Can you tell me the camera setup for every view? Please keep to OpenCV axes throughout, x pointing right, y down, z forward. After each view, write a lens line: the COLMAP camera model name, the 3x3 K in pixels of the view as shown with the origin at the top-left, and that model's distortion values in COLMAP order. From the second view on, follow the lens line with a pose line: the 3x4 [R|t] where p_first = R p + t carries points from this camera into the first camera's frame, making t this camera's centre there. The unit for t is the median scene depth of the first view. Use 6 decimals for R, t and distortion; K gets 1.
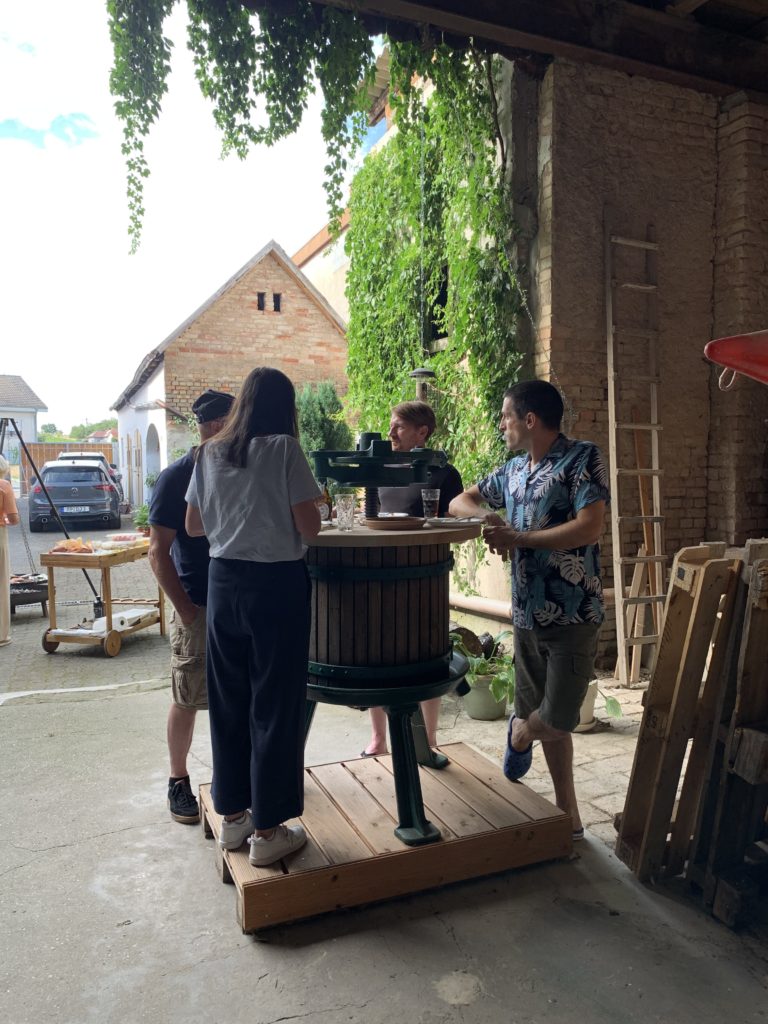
lens RADIAL K [[779.5, 0, 386.4], [0, 779.5, 514.3], [0, 0, 1]] dist [0.022910, -0.024636]
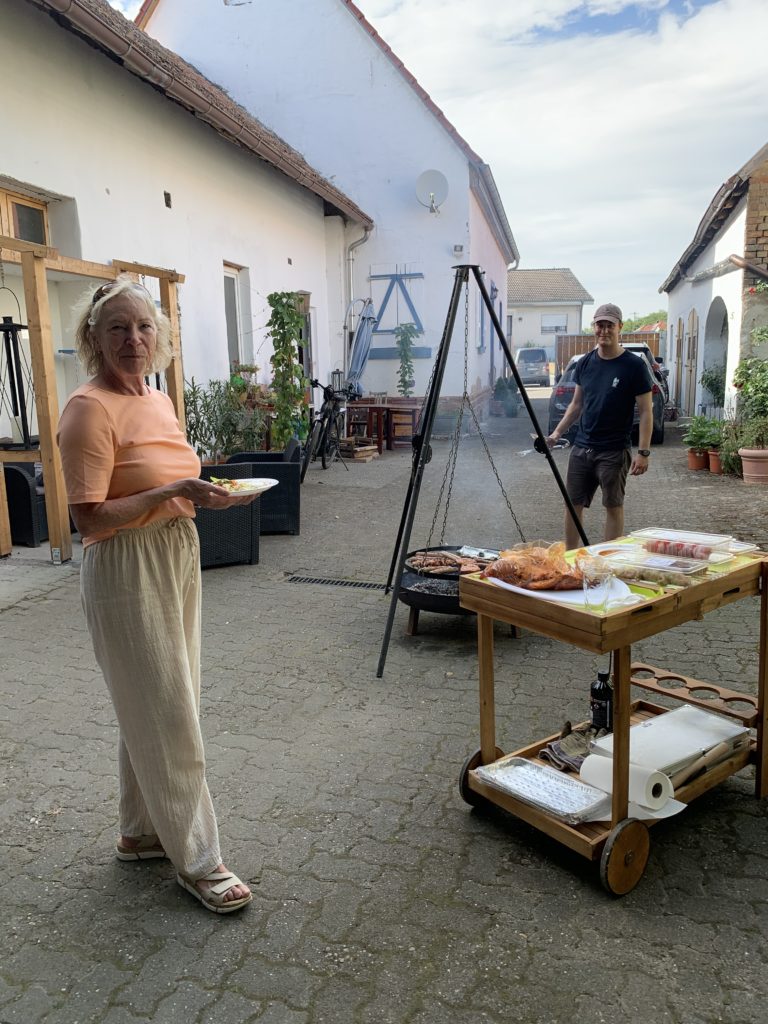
lens RADIAL K [[779.5, 0, 384.1], [0, 779.5, 509.6], [0, 0, 1]] dist [0.022910, -0.024636]
pose [[0.785020, 0.098030, -0.611665, -0.091003], [-0.020520, 0.990973, 0.132485, -0.013478], [0.619131, -0.091453, 0.779945, 0.259856]]
